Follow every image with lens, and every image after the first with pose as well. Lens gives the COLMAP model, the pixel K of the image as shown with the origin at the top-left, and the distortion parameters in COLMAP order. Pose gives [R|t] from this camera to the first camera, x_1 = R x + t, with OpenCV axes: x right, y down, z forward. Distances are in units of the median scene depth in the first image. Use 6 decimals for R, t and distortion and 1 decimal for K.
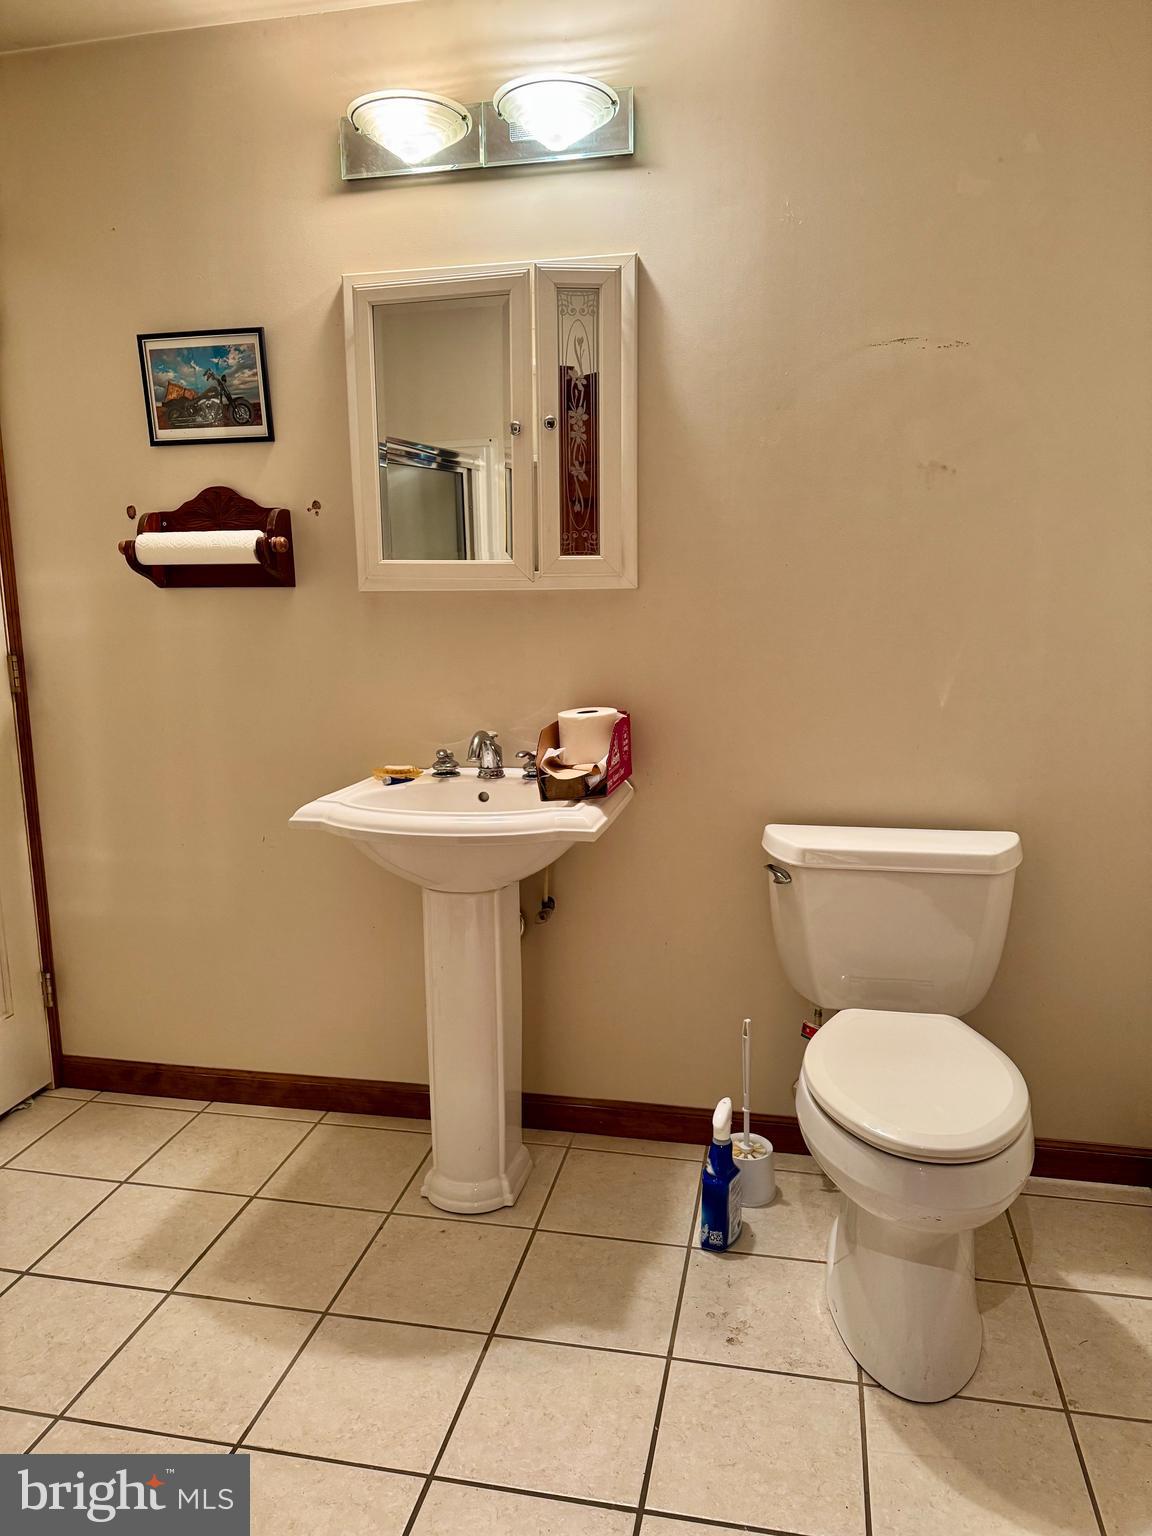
lens RADIAL K [[1125.3, 0, 576.0], [0, 1125.3, 768.0], [0, 0, 1]] dist [0.073930, -0.093910]
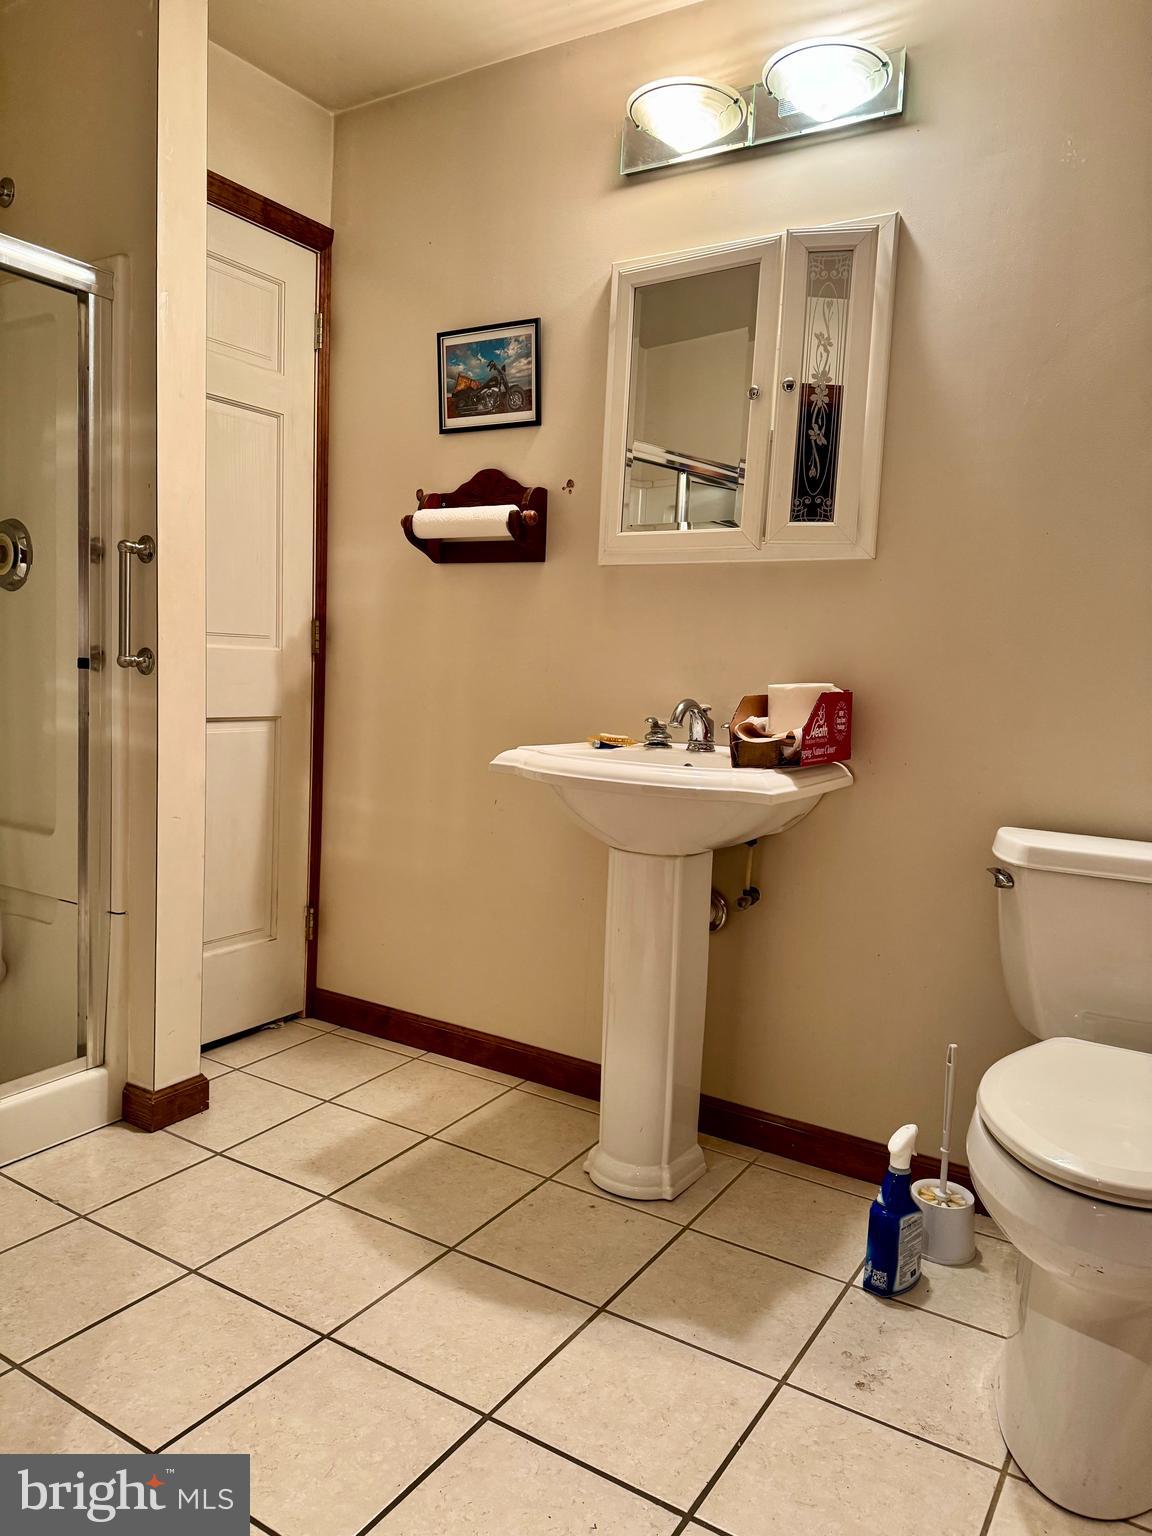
lens RADIAL K [[1125.3, 0, 576.0], [0, 1125.3, 768.0], [0, 0, 1]] dist [0.073930, -0.093910]
pose [[0.931916, 0.081288, -0.353447, 0.174378], [-0.113346, 0.991020, -0.070934, 0.107819], [0.344507, 0.106167, 0.932761, 0.060846]]
